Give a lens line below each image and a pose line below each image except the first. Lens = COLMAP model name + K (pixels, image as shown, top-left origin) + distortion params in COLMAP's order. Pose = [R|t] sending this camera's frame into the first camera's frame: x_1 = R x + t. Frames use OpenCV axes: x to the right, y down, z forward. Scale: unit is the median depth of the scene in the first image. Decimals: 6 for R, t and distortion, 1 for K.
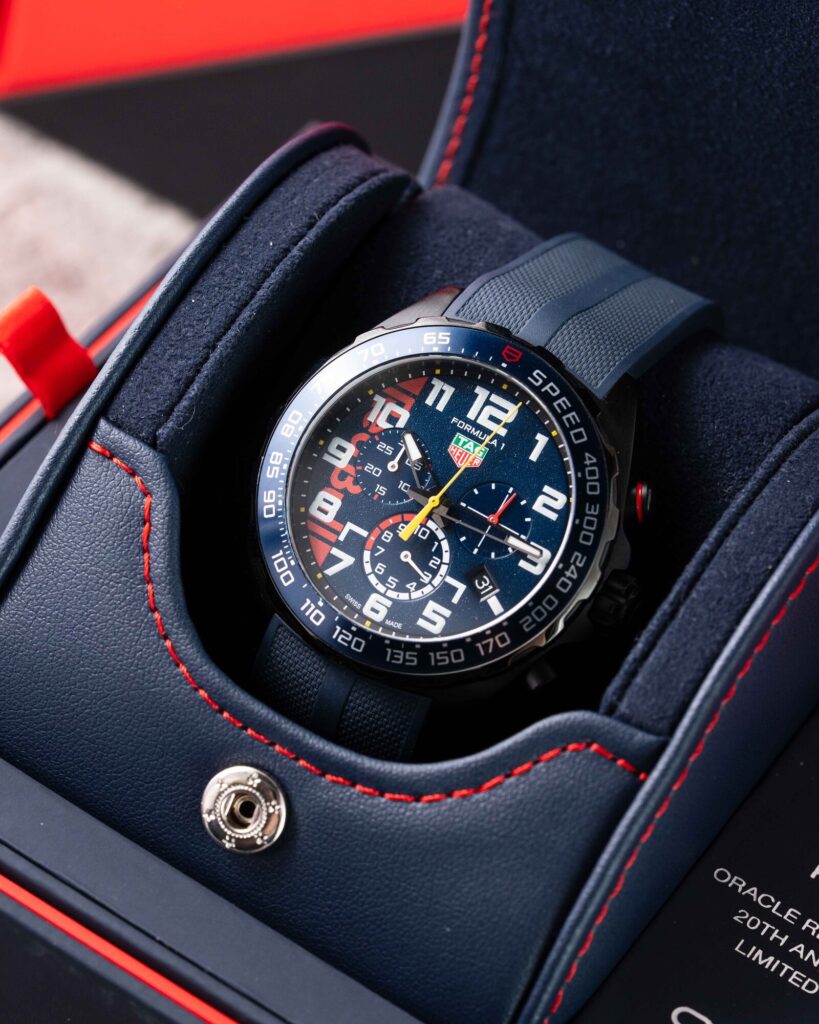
lens RADIAL K [[4743.0, 0, 409.3], [0, 4743.0, 284.7], [0, 0, 1]] dist [-0.195814, -5.692286]
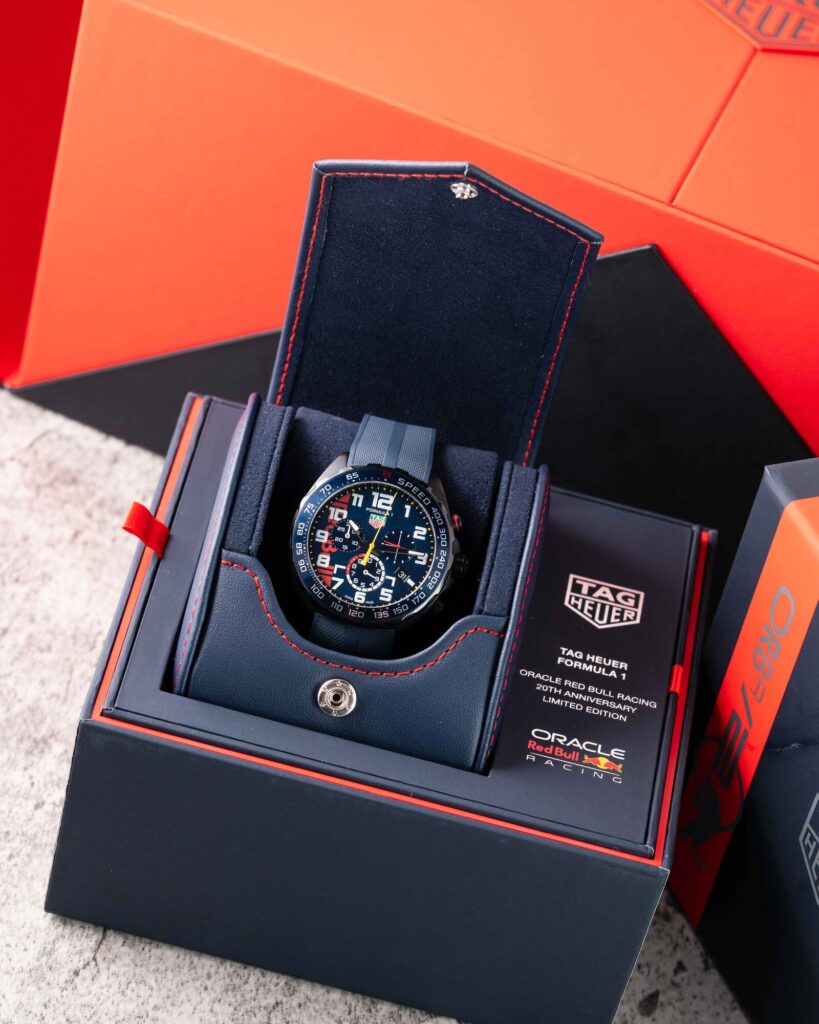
lens RADIAL K [[4743.0, 0, 409.3], [0, 4743.0, 284.7], [0, 0, 1]] dist [-0.195814, -5.692286]
pose [[0.926647, -0.246750, 0.283619, -0.592509], [0.243306, 0.968766, 0.047899, -0.180323], [-0.286579, 0.024621, 0.957740, -1.188209]]
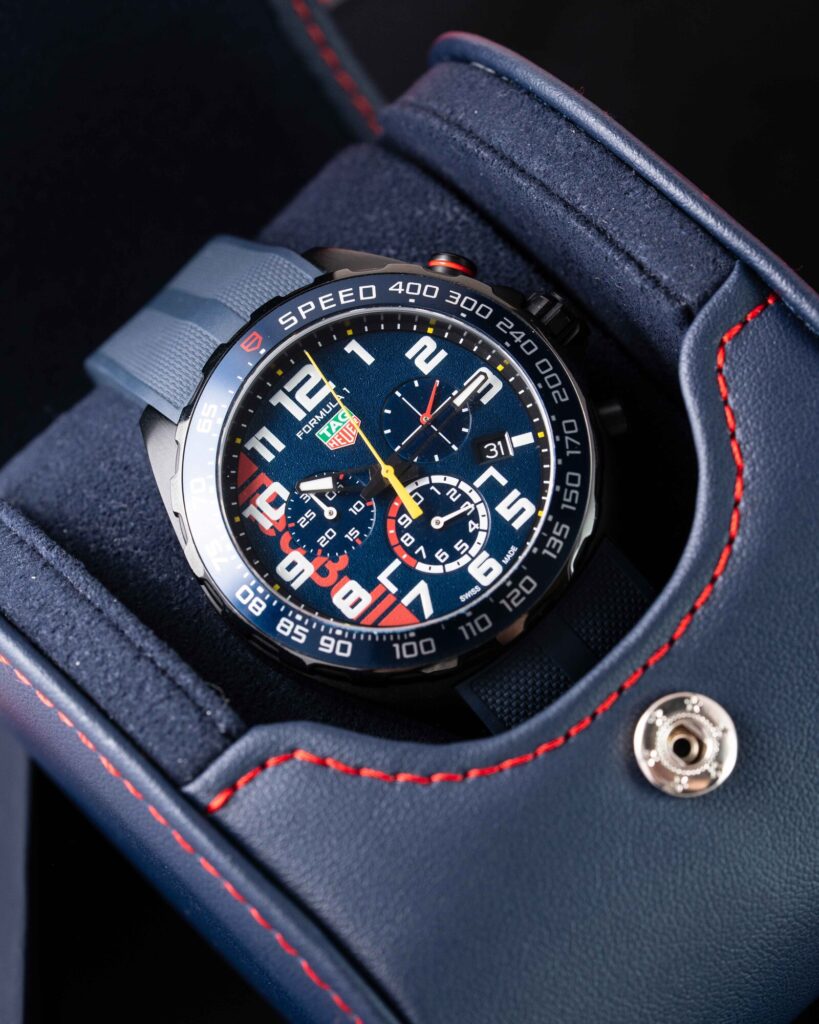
lens RADIAL K [[4743.0, 0, 409.3], [0, 4743.0, 284.7], [0, 0, 1]] dist [-0.195814, -5.692286]
pose [[0.265780, -0.845433, 0.463254, -0.367730], [0.937769, 0.338138, 0.079076, -0.030981], [-0.223497, 0.413408, 0.882691, 0.216313]]
